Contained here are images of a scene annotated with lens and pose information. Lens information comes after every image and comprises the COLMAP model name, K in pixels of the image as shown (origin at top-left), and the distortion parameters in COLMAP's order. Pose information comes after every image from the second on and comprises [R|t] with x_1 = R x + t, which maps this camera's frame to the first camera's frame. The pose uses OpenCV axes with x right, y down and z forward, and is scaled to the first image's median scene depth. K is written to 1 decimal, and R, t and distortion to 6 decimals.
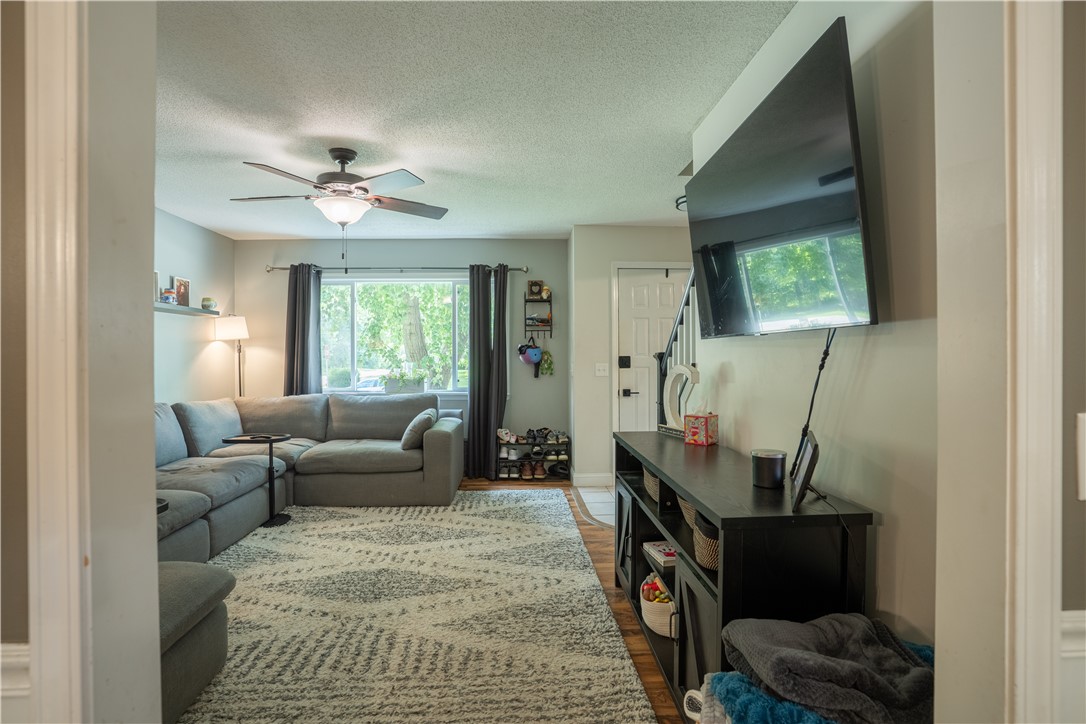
lens RADIAL K [[528.4, 0, 544.1], [0, 528.4, 360.2], [0, 0, 1]] dist [-0.052177, 0.010570]
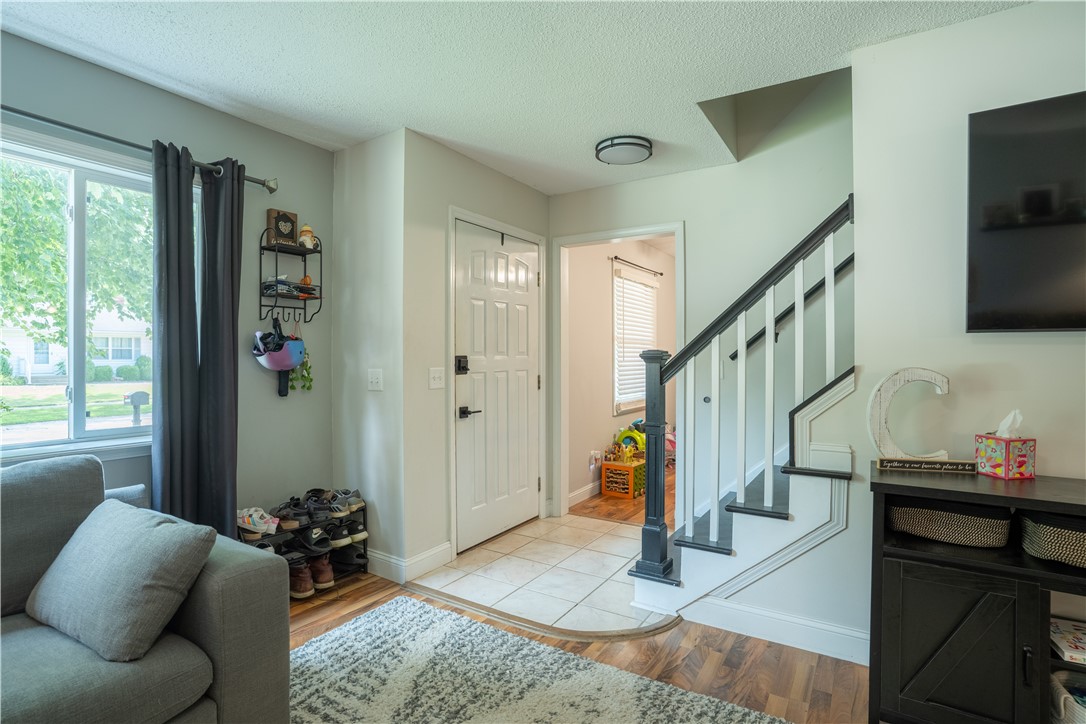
lens RADIAL K [[528.4, 0, 542.2], [0, 528.4, 360.0], [0, 0, 1]] dist [-0.052177, 0.010570]
pose [[0.580236, -0.007292, 0.814416, -0.300538], [0.006076, 0.999971, 0.004625, -0.004634], [-0.814426, 0.002265, 0.580263, 0.514932]]
